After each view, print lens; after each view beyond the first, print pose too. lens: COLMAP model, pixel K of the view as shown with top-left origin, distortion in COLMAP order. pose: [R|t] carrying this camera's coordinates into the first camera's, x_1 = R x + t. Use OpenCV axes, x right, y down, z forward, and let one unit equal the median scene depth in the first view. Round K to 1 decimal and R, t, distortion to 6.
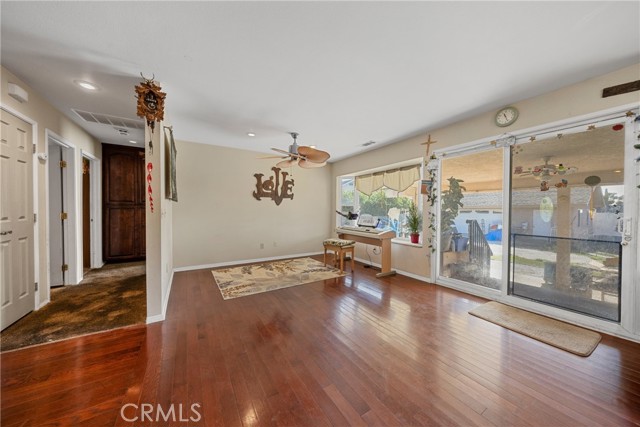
lens RADIAL K [[213.7, 0, 318.9], [0, 213.7, 212.7], [0, 0, 1]] dist [0.001790, -0.000145]
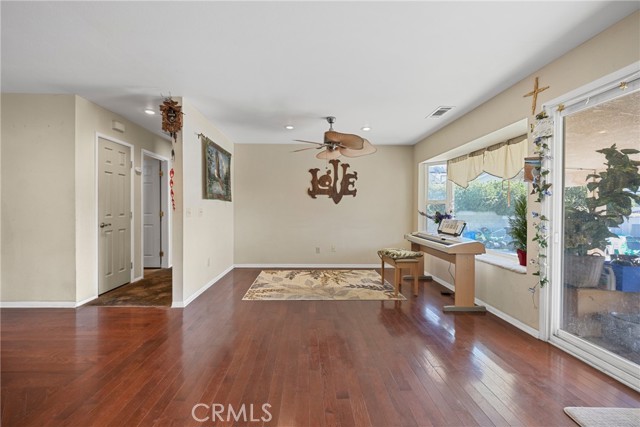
lens RADIAL K [[256.1, 0, 315.1], [0, 256.1, 210.1], [0, 0, 1]] dist [0.007024, -0.001124]
pose [[0.864078, 0.001545, -0.503355, 0.342558], [-0.006490, 0.999946, -0.008072, -0.000783], [0.503315, 0.010241, 0.864042, 0.111522]]
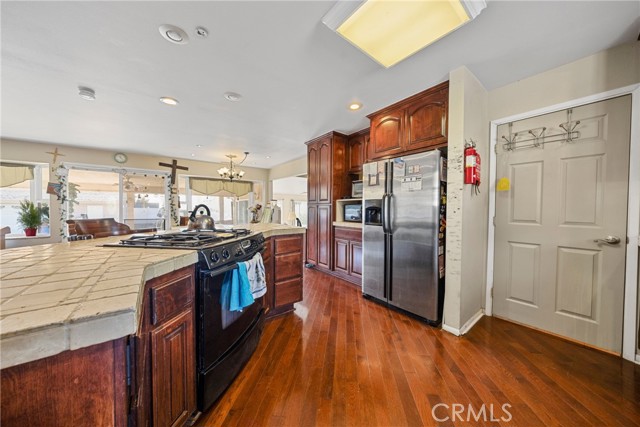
lens RADIAL K [[213.7, 0, 320.1], [0, 213.7, 211.9], [0, 0, 1]] dist [0.001790, -0.000145]
pose [[-0.108584, -0.024556, 0.993784, -0.906469], [0.003142, 0.999681, 0.025045, -0.008580], [-0.994082, 0.005842, -0.108472, -0.408811]]
